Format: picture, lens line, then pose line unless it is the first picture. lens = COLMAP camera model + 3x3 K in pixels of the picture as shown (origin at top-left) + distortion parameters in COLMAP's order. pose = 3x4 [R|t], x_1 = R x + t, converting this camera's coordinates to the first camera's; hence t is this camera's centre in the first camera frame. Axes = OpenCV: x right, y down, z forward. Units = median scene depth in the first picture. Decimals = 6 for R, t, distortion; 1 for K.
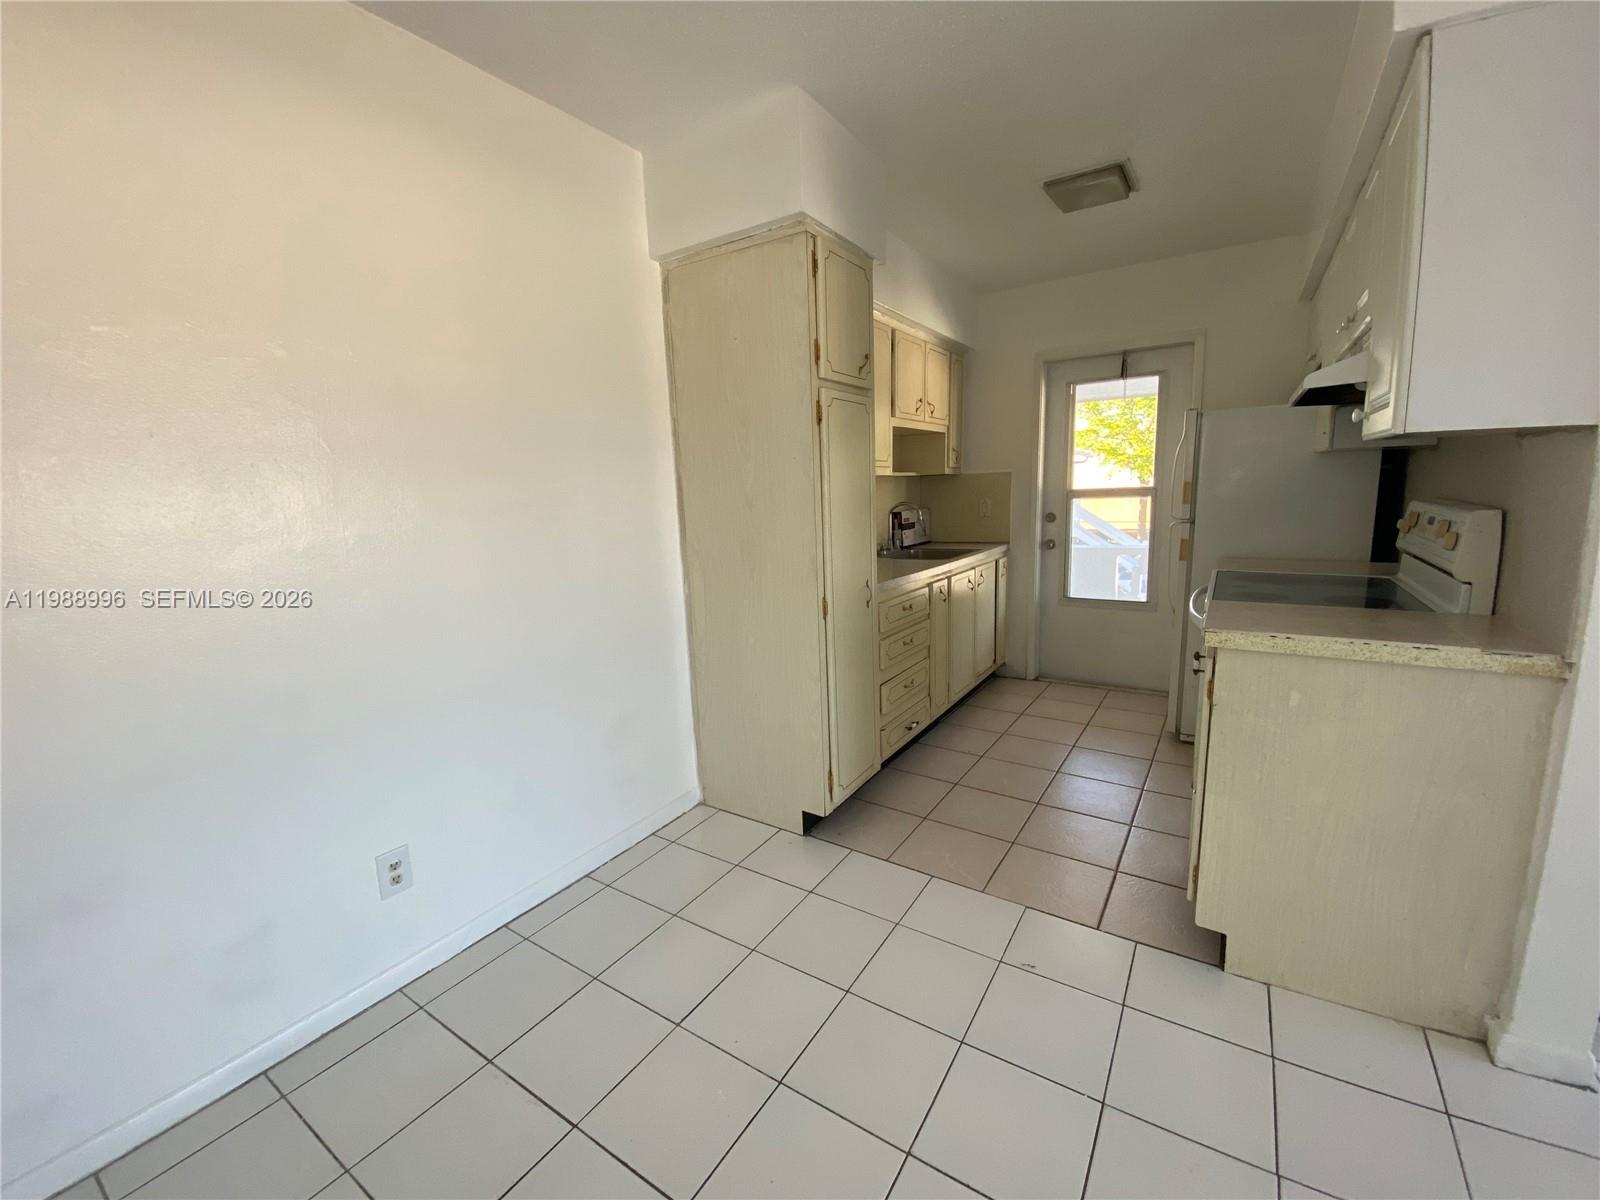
lens RADIAL K [[651.6, 0, 800.0], [0, 651.6, 600.0], [0, 0, 1]] dist [0.003446, -0.020372]
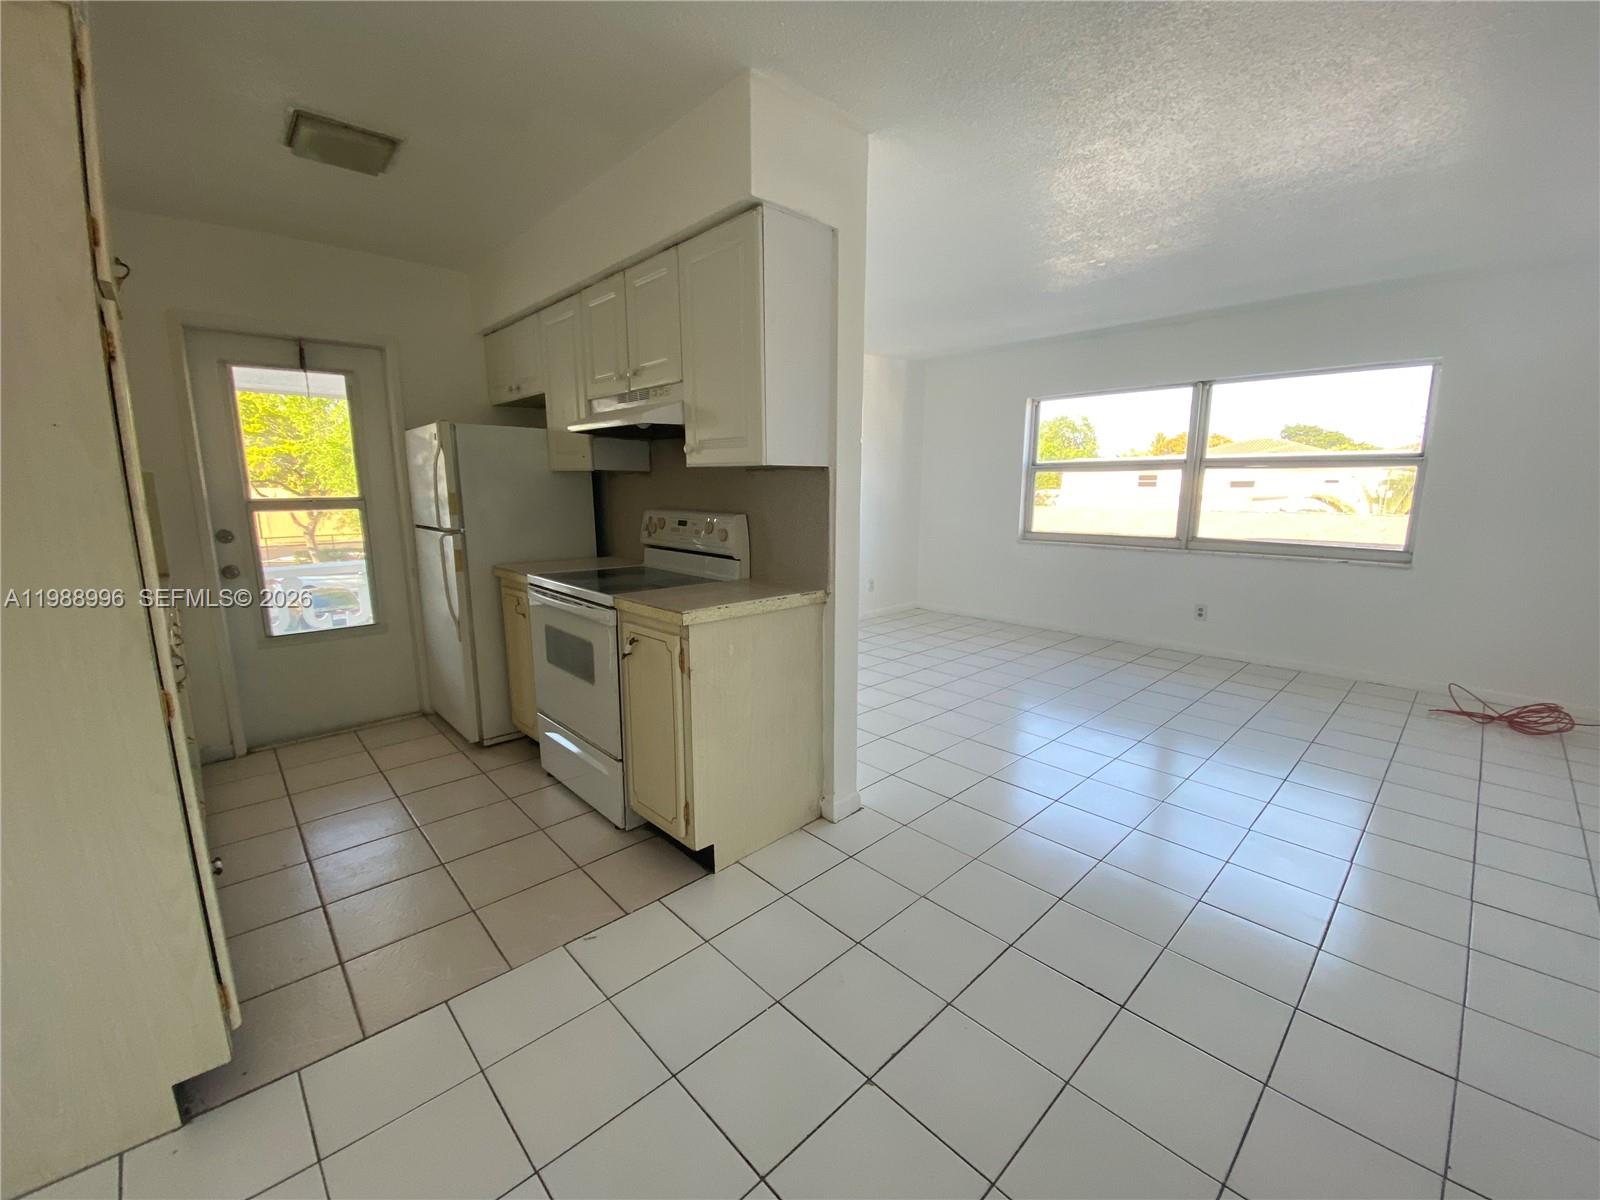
lens RADIAL K [[651.6, 0, 800.0], [0, 651.6, 600.0], [0, 0, 1]] dist [0.003446, -0.020372]
pose [[0.186158, -0.129361, 0.973967, -0.246267], [0.153793, 0.982912, 0.101154, -0.031588], [-0.970409, 0.130958, 0.202871, 0.241109]]
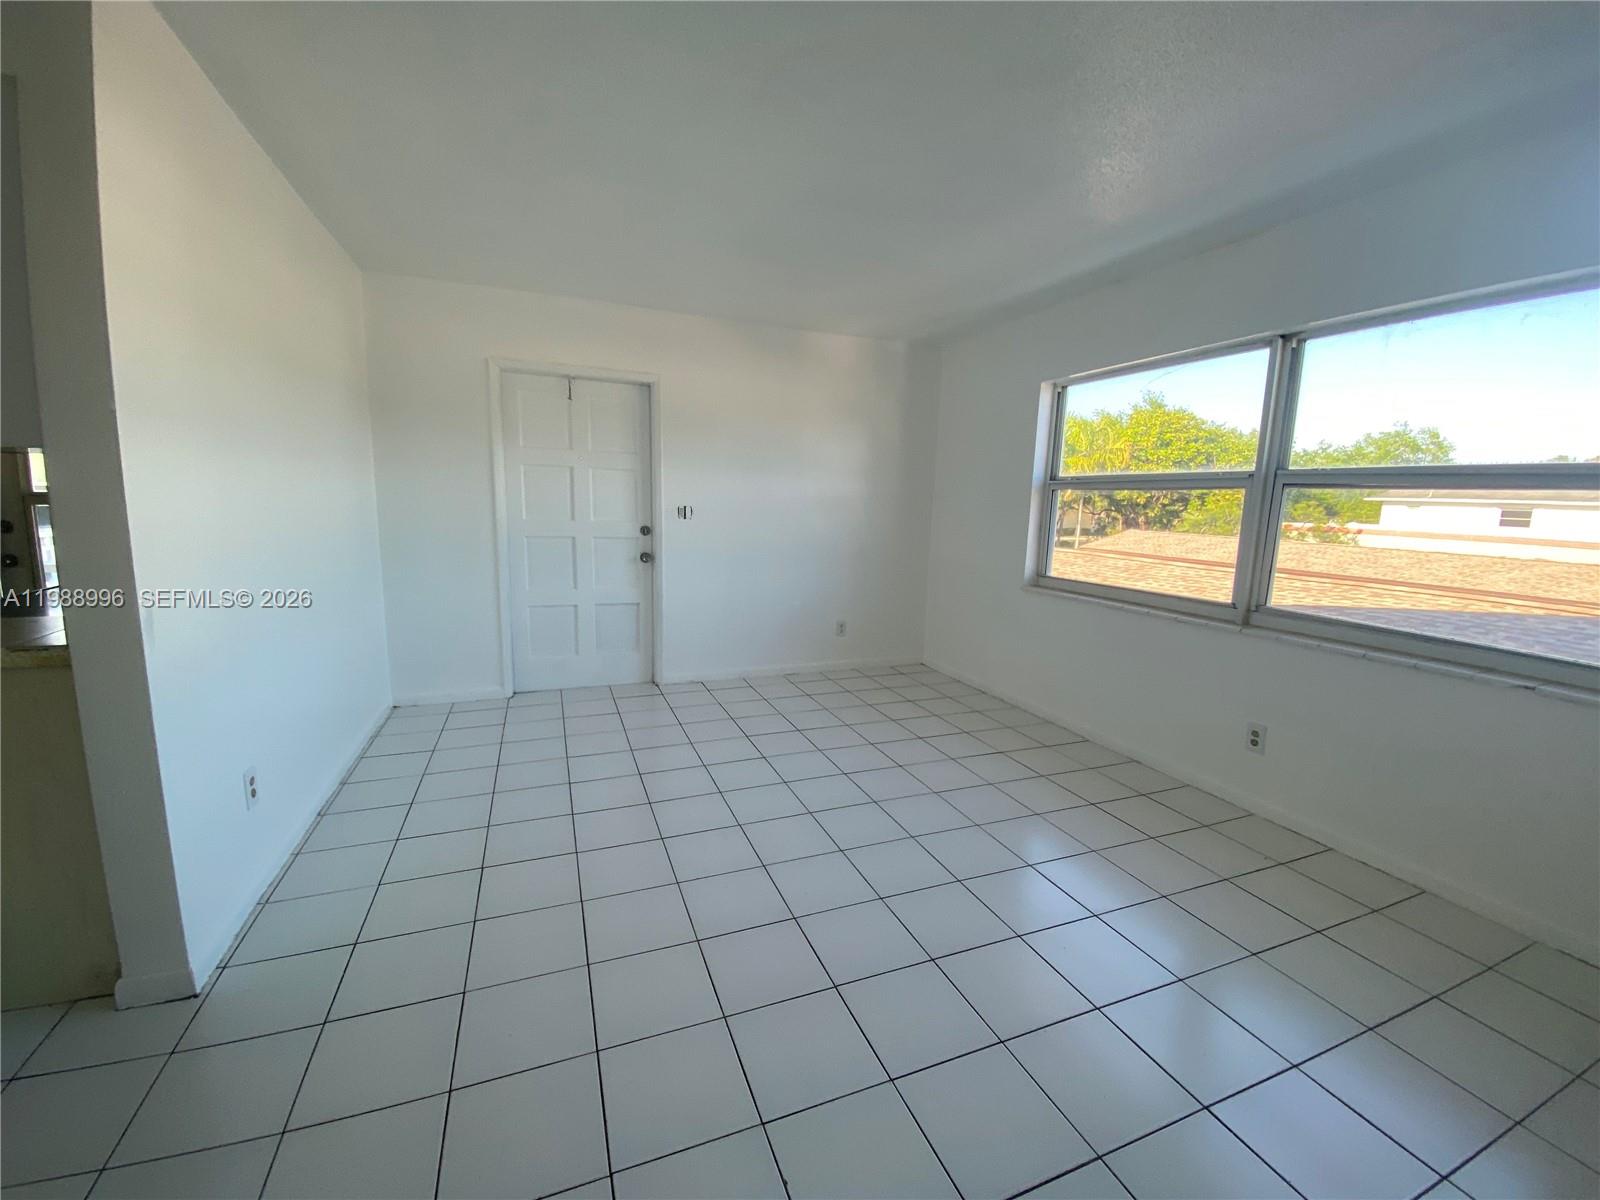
lens RADIAL K [[651.6, 0, 800.0], [0, 651.6, 600.0], [0, 0, 1]] dist [0.003446, -0.020372]
pose [[0.537321, -0.071924, 0.840305, 0.289173], [0.084439, 0.995938, 0.031252, 0.024343], [-0.839140, 0.054162, 0.541212, -0.254483]]
